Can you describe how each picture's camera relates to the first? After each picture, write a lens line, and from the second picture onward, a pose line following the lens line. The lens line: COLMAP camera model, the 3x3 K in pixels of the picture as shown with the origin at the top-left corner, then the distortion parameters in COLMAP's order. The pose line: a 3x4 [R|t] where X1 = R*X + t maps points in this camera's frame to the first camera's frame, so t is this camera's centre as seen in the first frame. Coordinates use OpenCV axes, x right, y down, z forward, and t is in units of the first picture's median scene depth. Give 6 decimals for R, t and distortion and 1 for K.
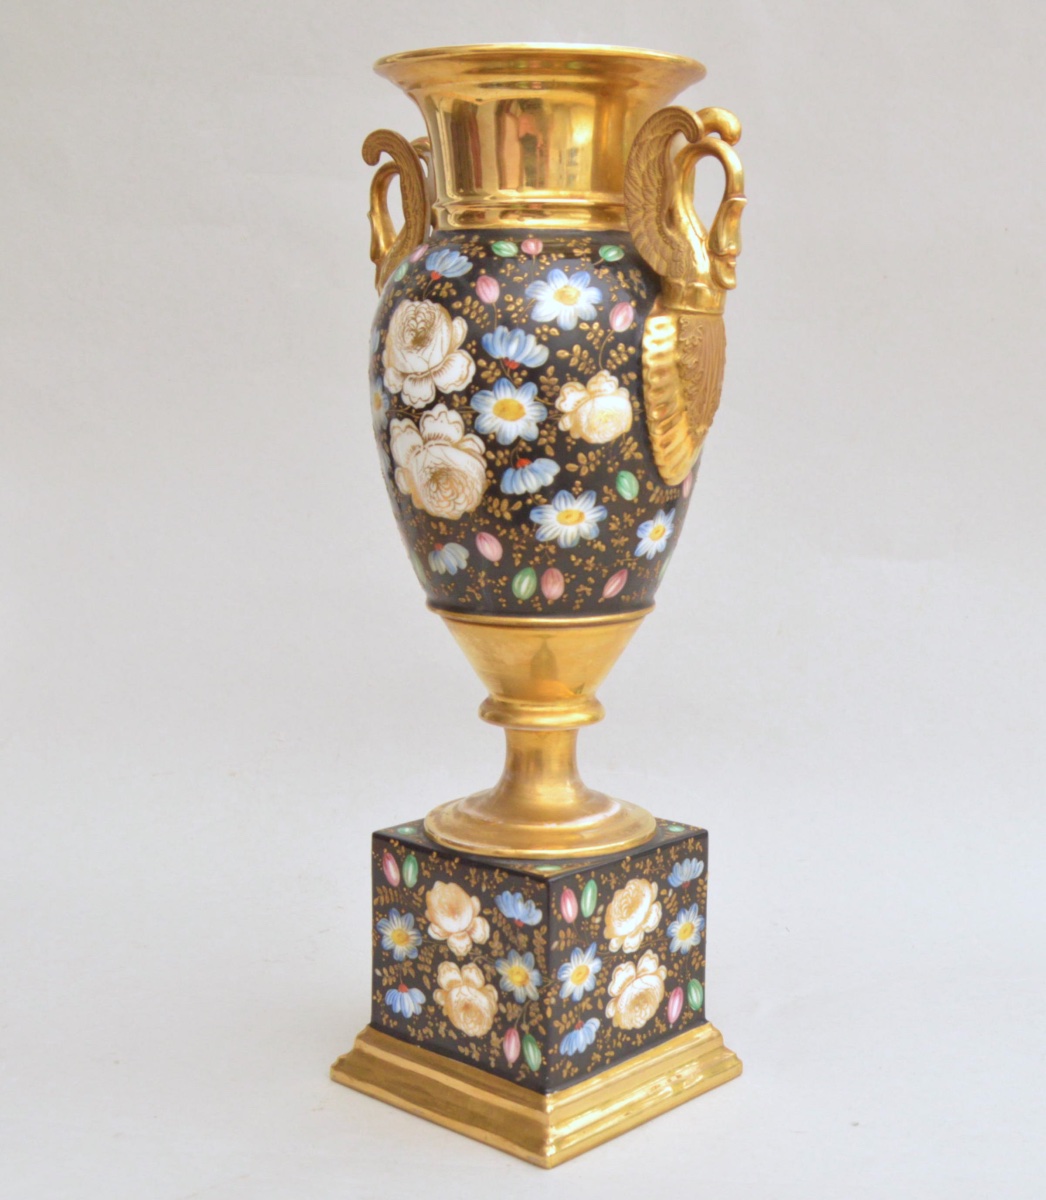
lens RADIAL K [[1883.4, 0, 632.5], [0, 1883.4, 622.5], [0, 0, 1]] dist [-0.013970, 0.000000]
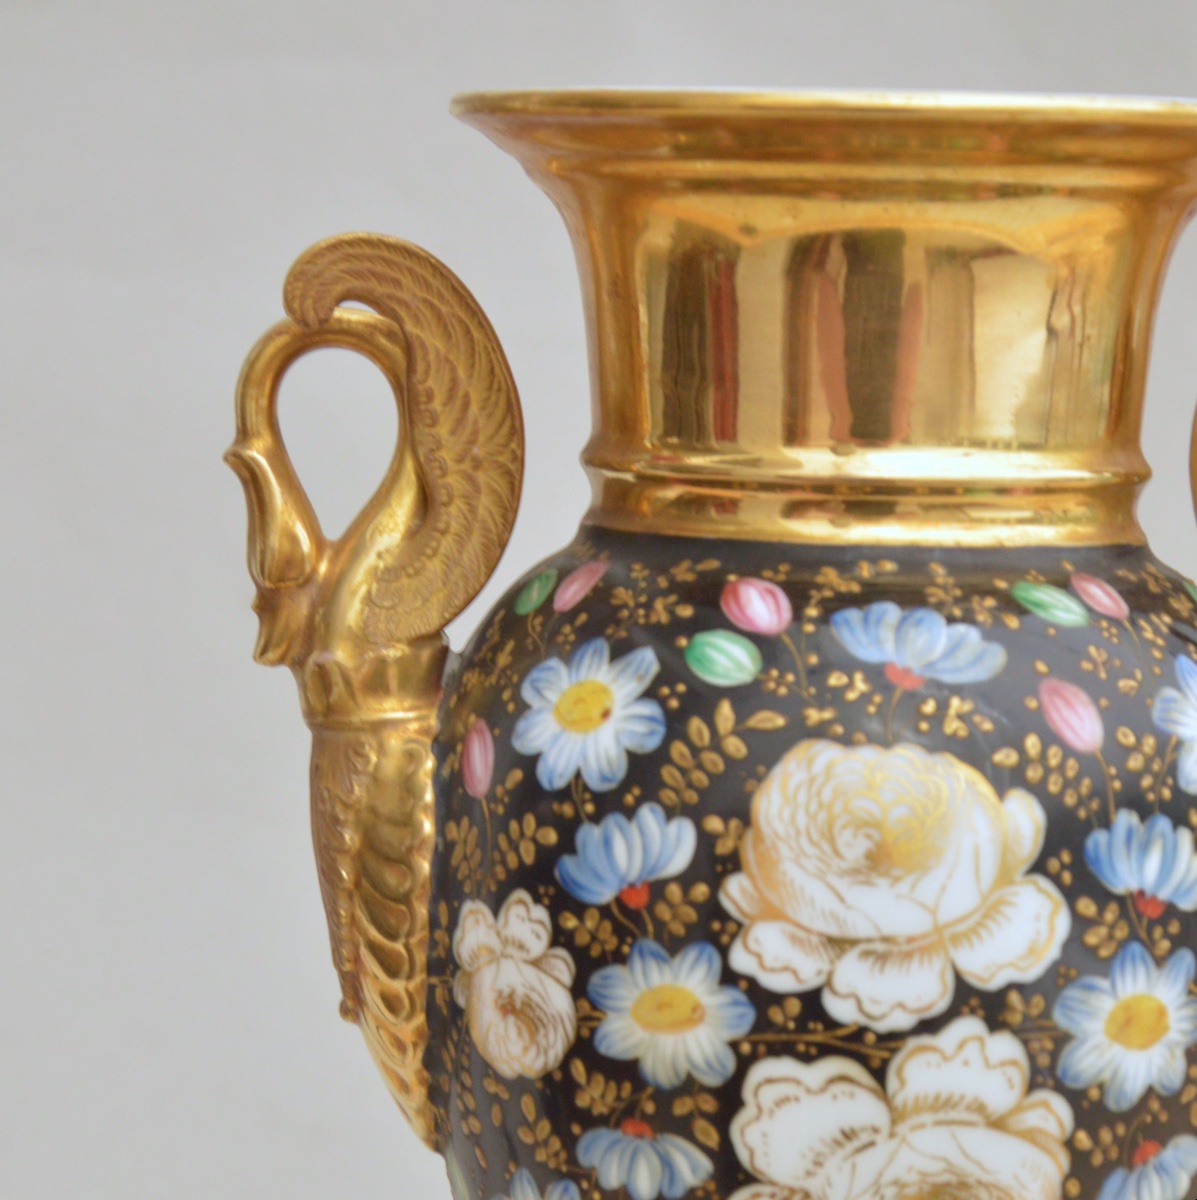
lens RADIAL K [[4664.3, 0, 518.0], [0, 4664.3, 646.8], [0, 0, 1]] dist [-0.030598, 0.000000]
pose [[0.765081, -0.035107, 0.642976, -0.759491], [0.085410, 0.995223, -0.047290, -0.151405], [-0.638244, 0.091097, 0.764425, 0.330229]]
